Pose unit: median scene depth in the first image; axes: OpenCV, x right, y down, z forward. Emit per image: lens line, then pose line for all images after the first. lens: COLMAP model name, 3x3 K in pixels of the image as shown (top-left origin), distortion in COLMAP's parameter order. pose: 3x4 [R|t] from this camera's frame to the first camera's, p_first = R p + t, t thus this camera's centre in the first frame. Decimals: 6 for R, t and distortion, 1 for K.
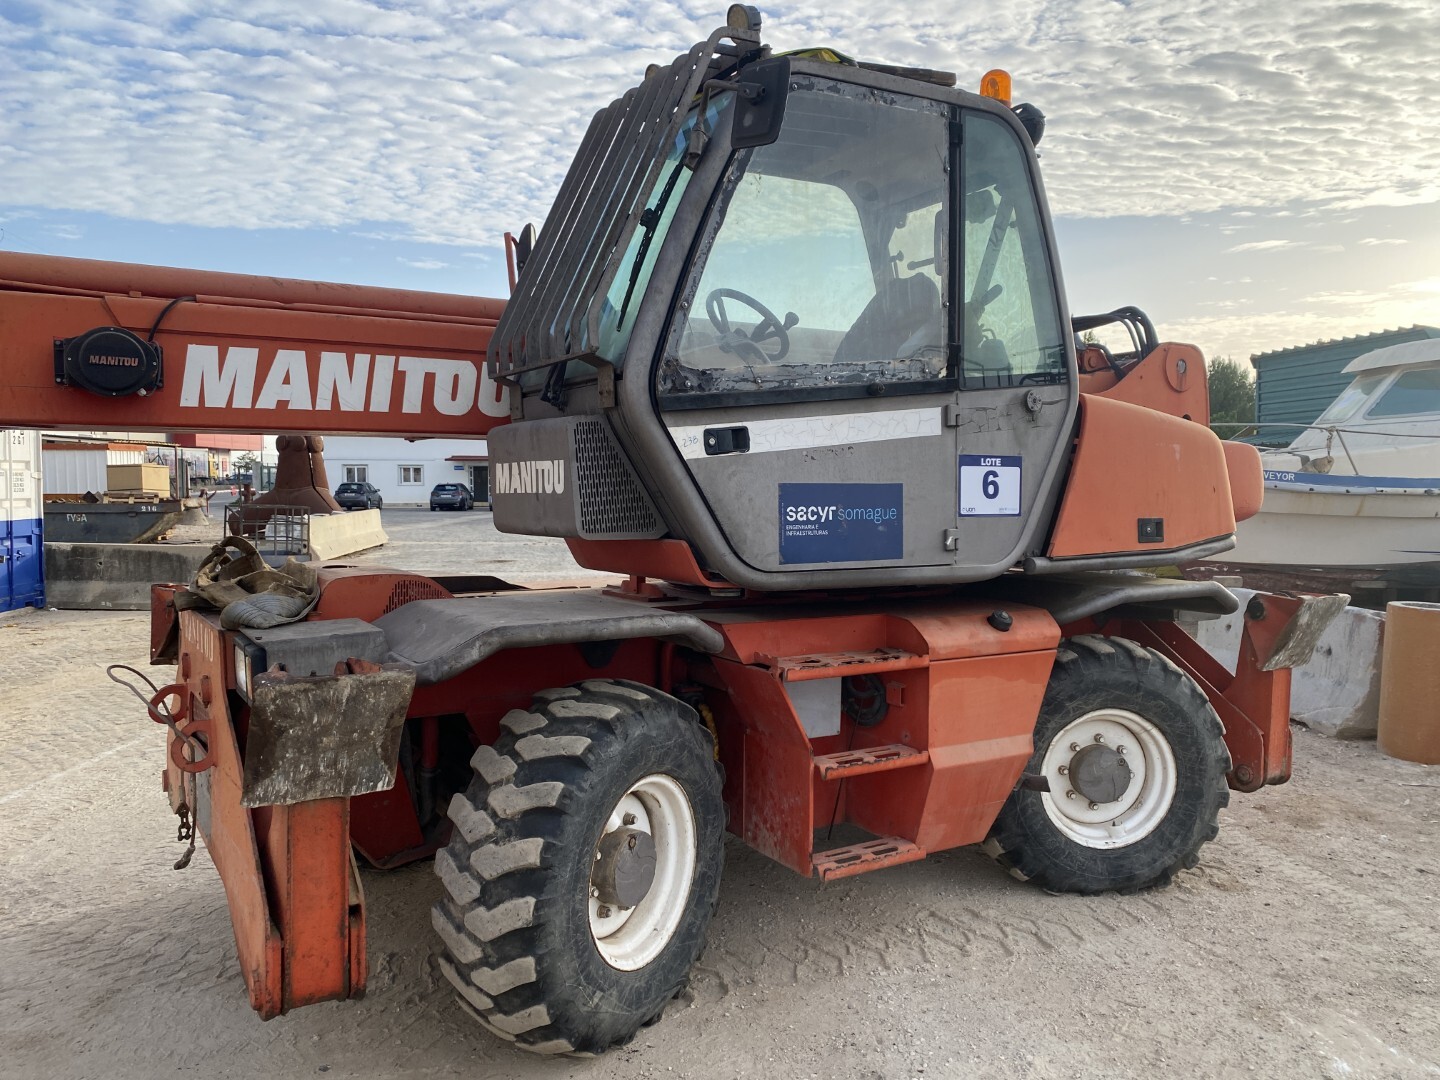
lens RADIAL K [[1099.7, 0, 723.4], [0, 1099.7, 552.9], [0, 0, 1]] dist [0.015269, -0.000936]
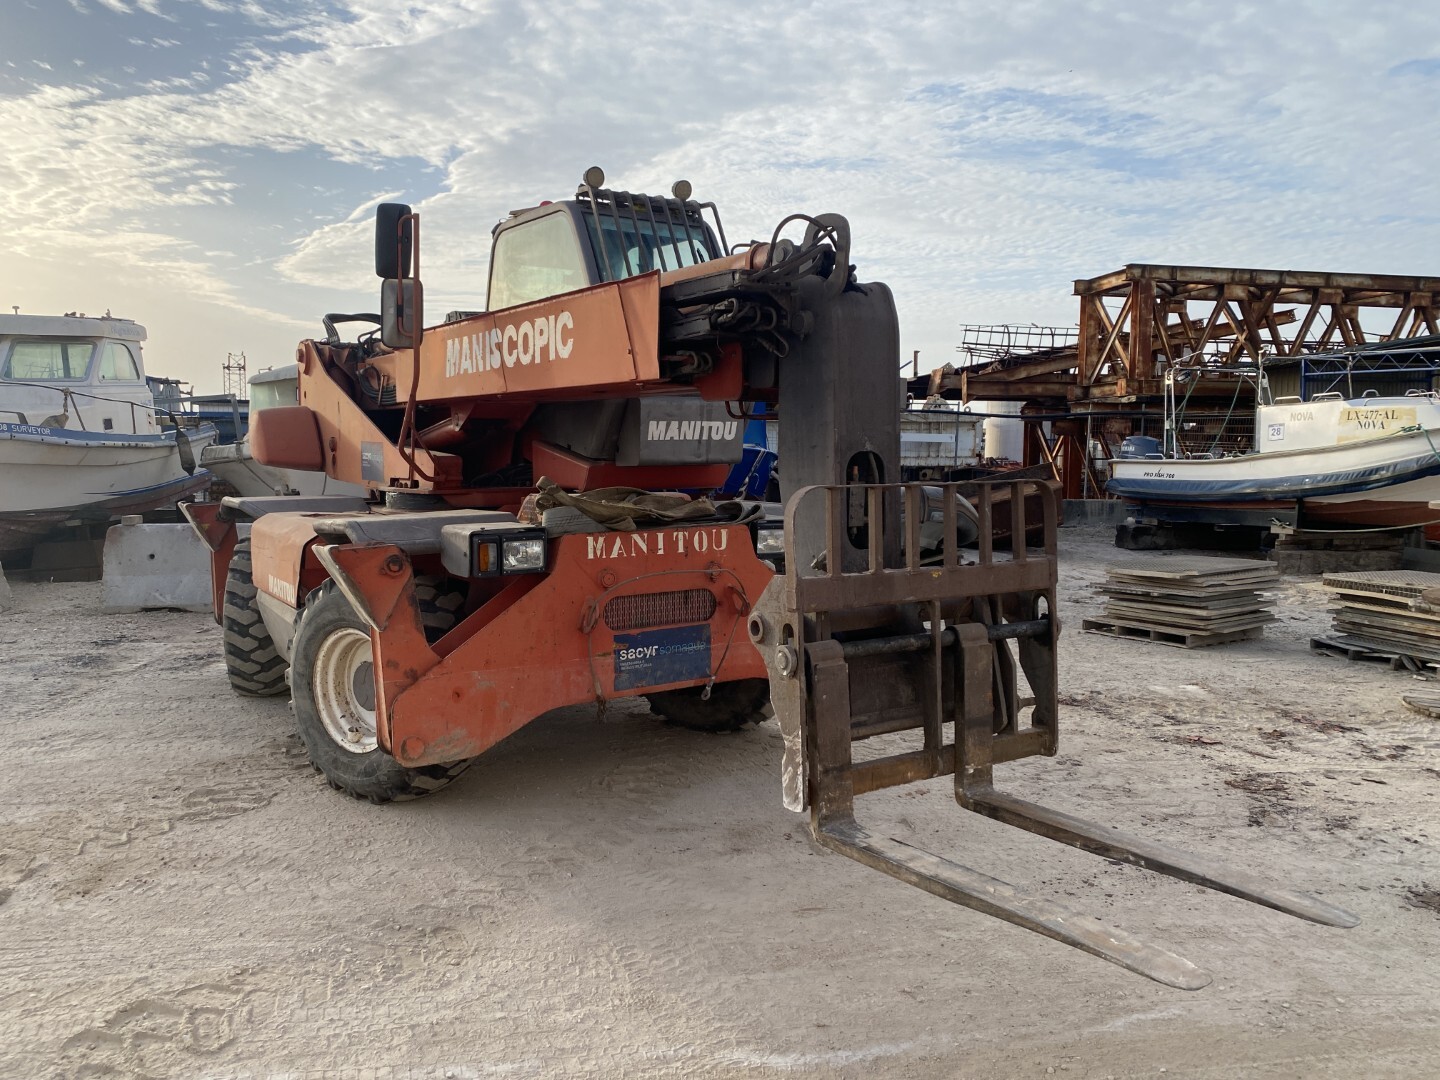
lens RADIAL K [[1088.2, 0, 718.7], [0, 1088.2, 544.6], [0, 0, 1]] dist [0.027589, -0.026858]
pose [[-0.014493, -0.092911, 0.995569, -1.700347], [0.060820, 0.993748, 0.093627, -0.043902], [-0.998044, 0.061907, -0.008752, 0.887434]]
